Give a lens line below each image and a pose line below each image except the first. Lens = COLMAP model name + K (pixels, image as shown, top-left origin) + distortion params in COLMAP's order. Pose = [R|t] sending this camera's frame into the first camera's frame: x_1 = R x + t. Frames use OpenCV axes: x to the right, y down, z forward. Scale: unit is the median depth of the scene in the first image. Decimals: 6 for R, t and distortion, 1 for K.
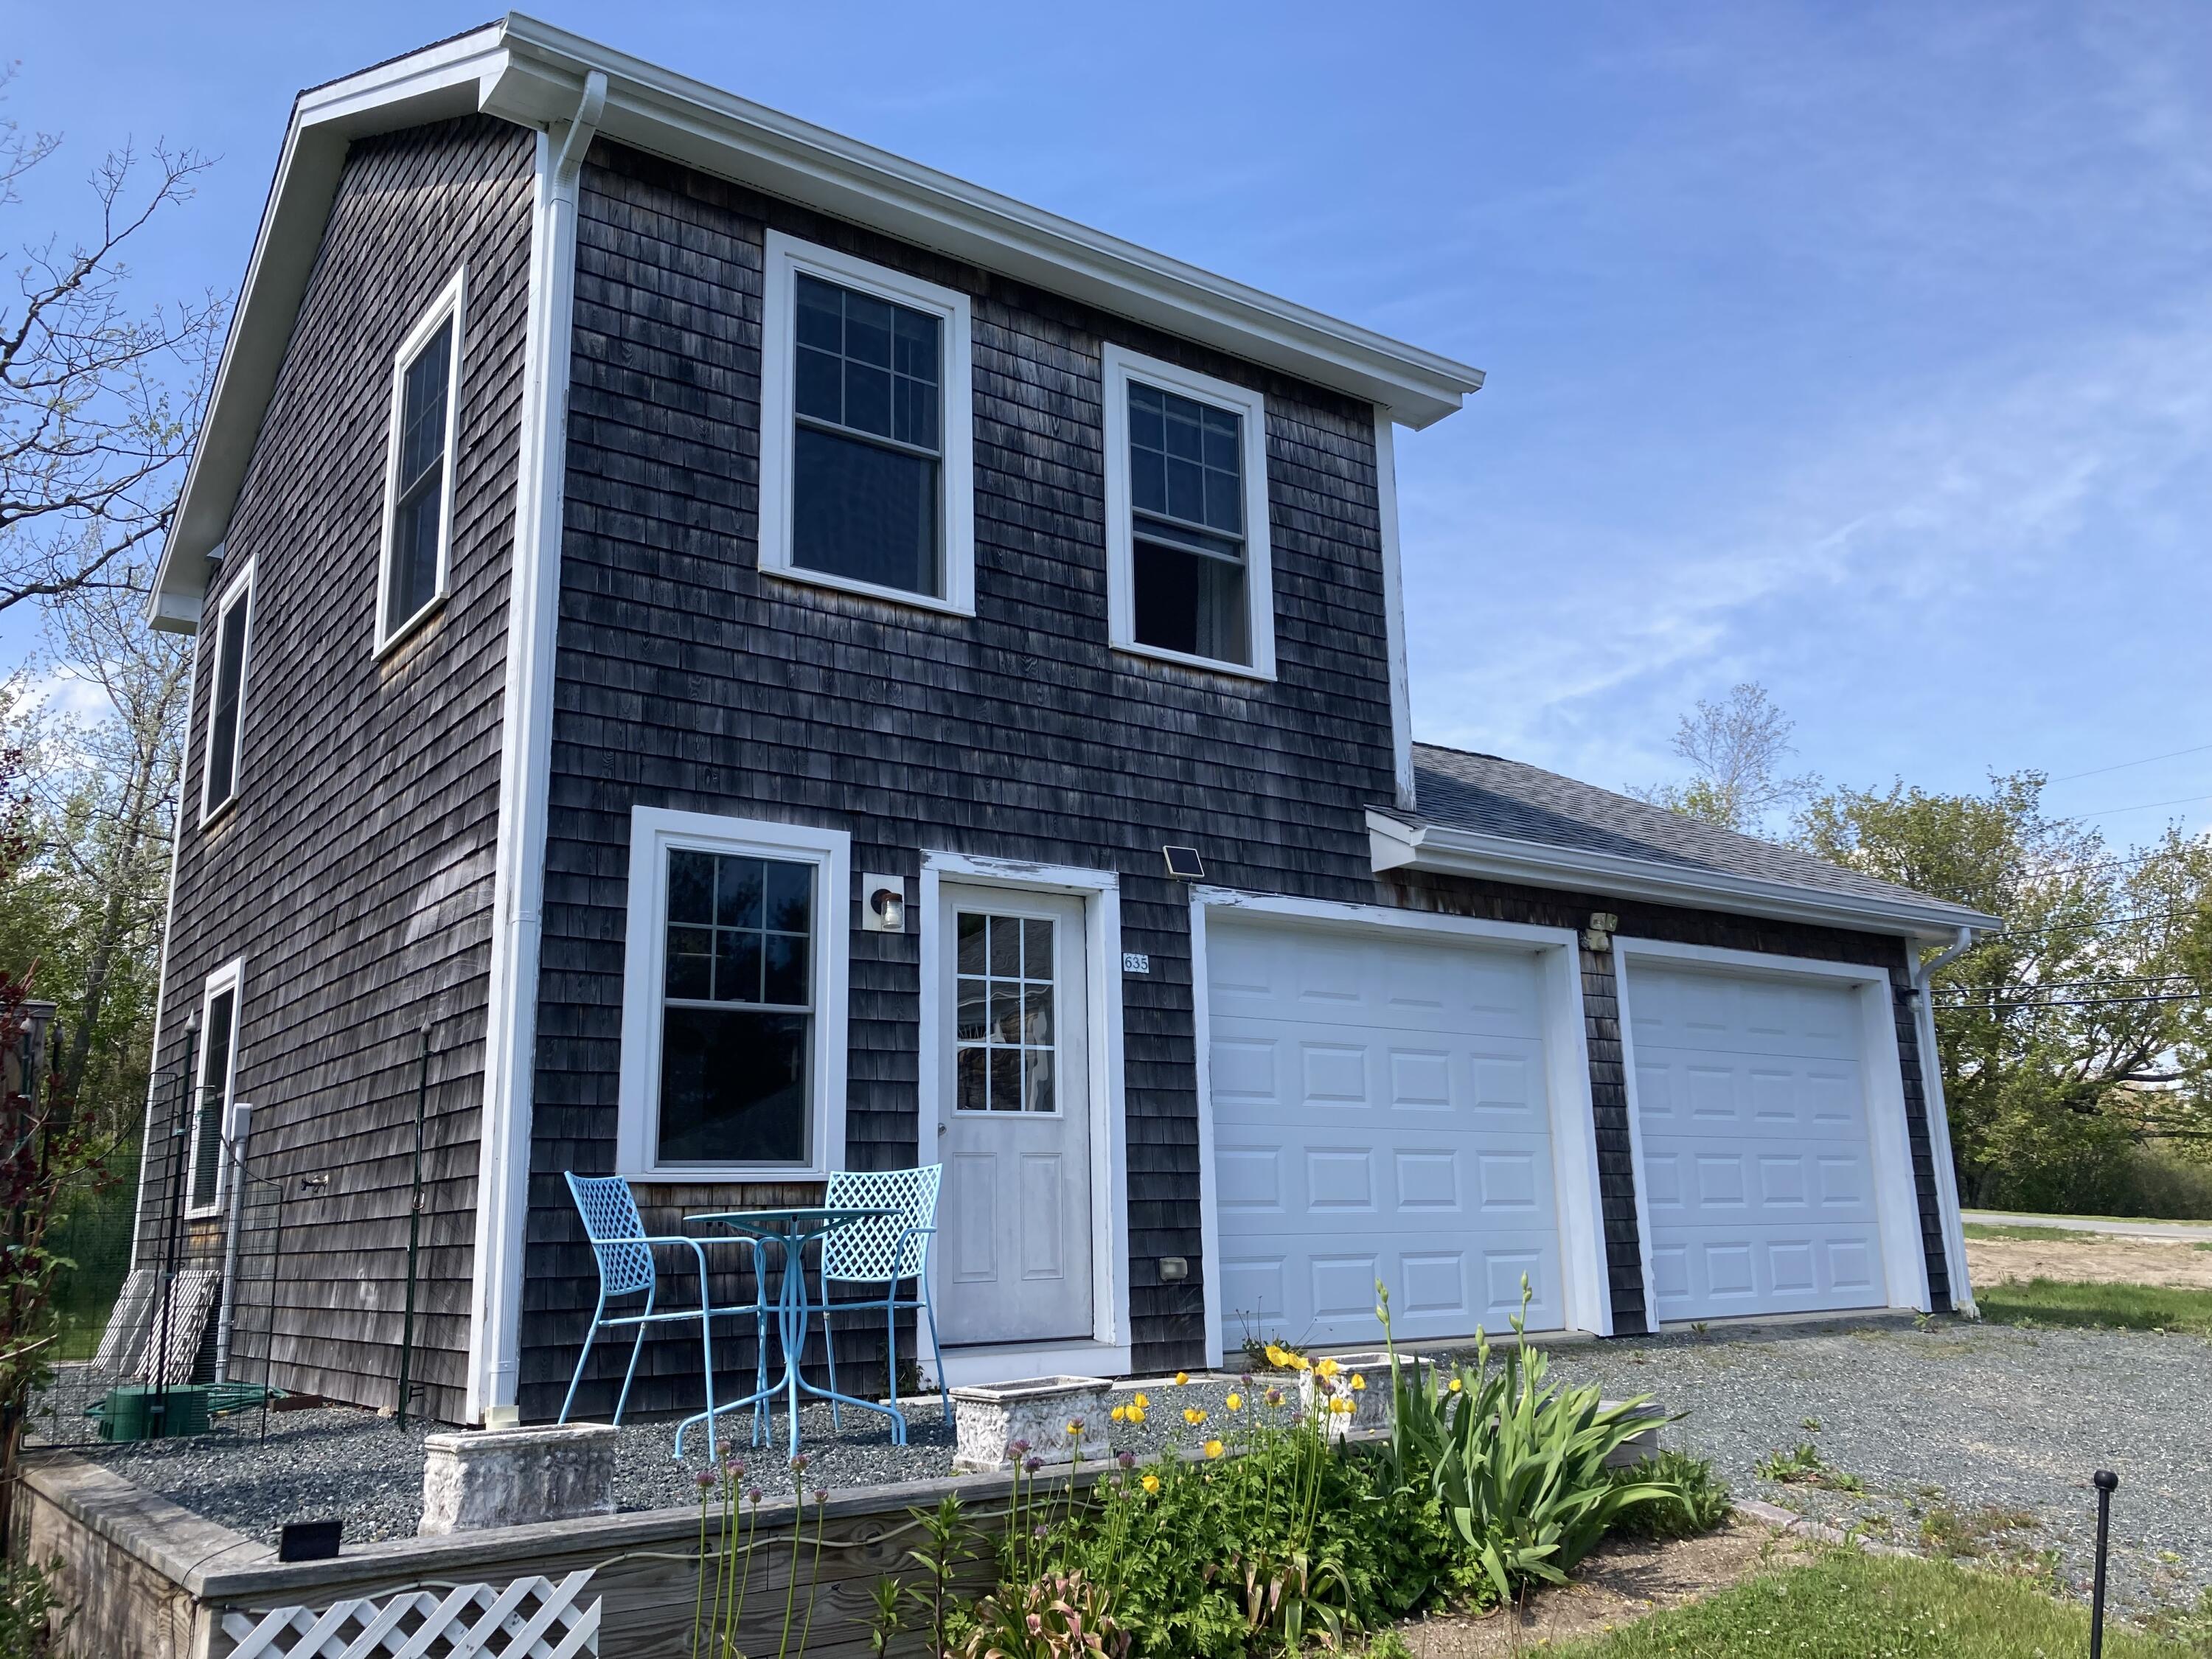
lens RADIAL K [[1826.4, 0, 1103.3], [0, 1826.4, 833.4], [0, 0, 1]] dist [0.033775, -0.011110]
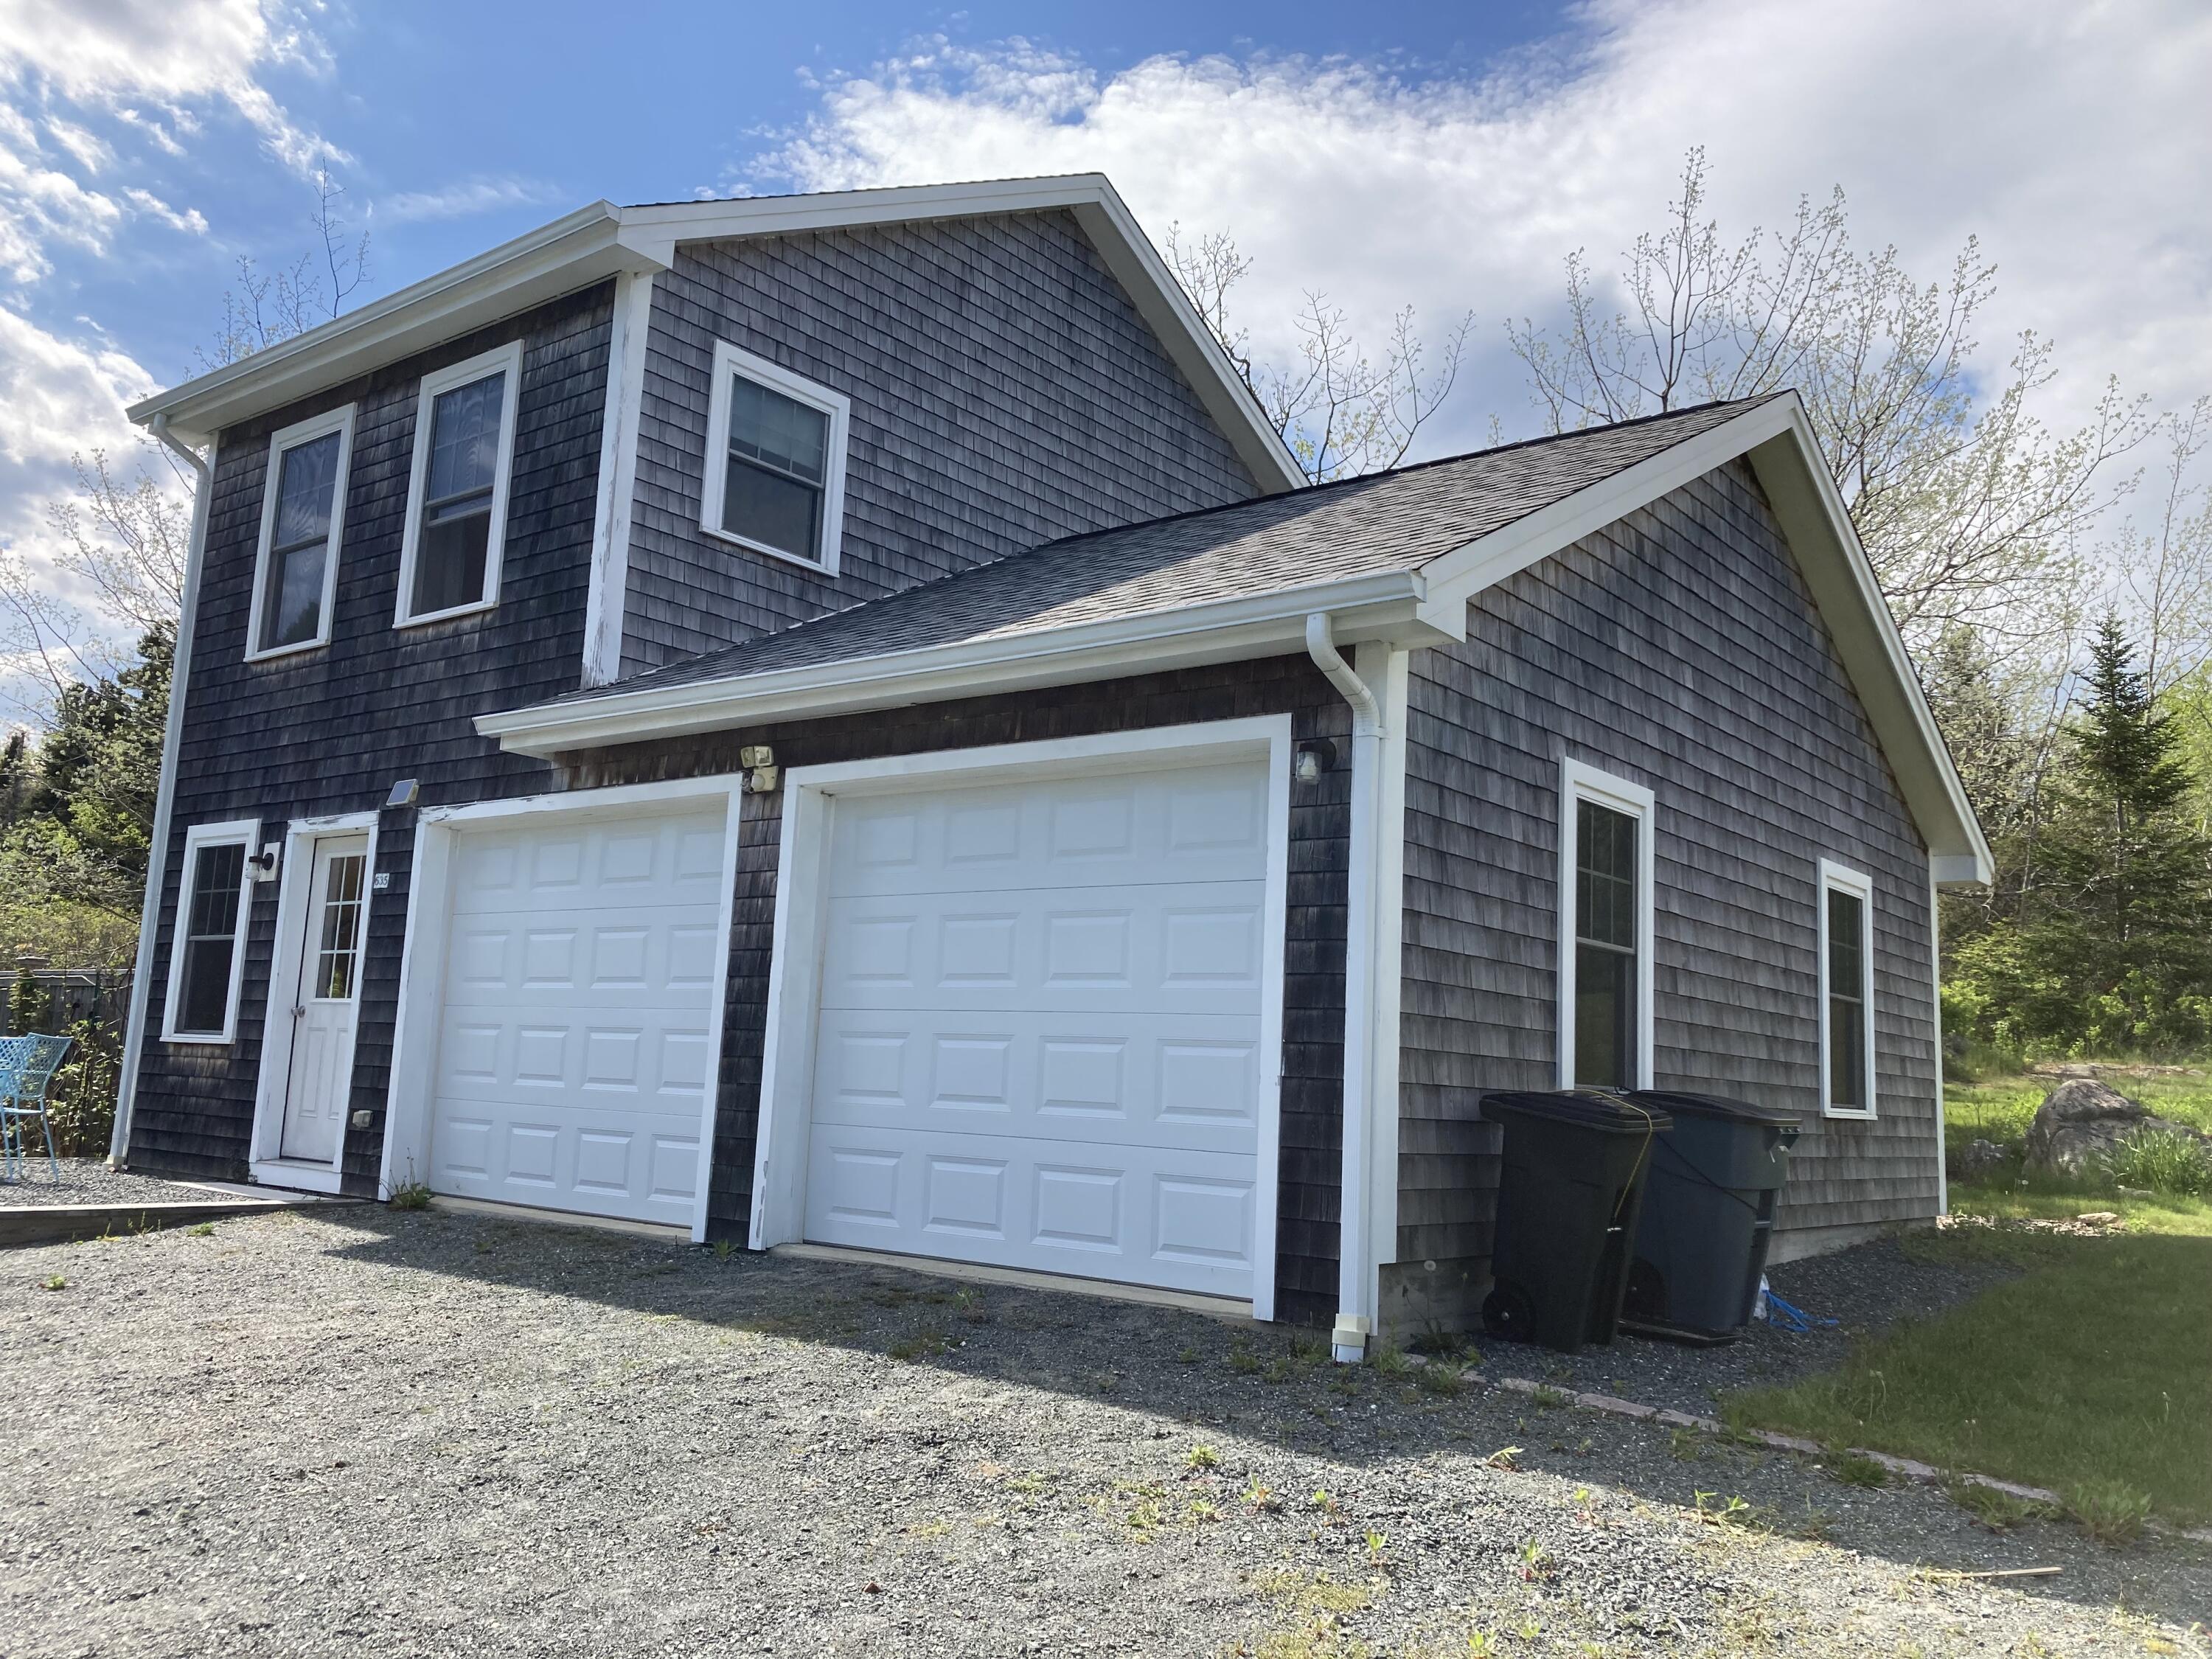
lens RADIAL K [[1829.5, 0, 1104.7], [0, 1829.5, 820.6], [0, 0, 1]] dist [-0.049552, 0.001876]
pose [[0.277653, -0.101071, -0.955350, 1.187847], [0.166024, 0.984536, -0.055908, 0.160553], [0.946227, -0.143088, 0.290139, 0.976525]]
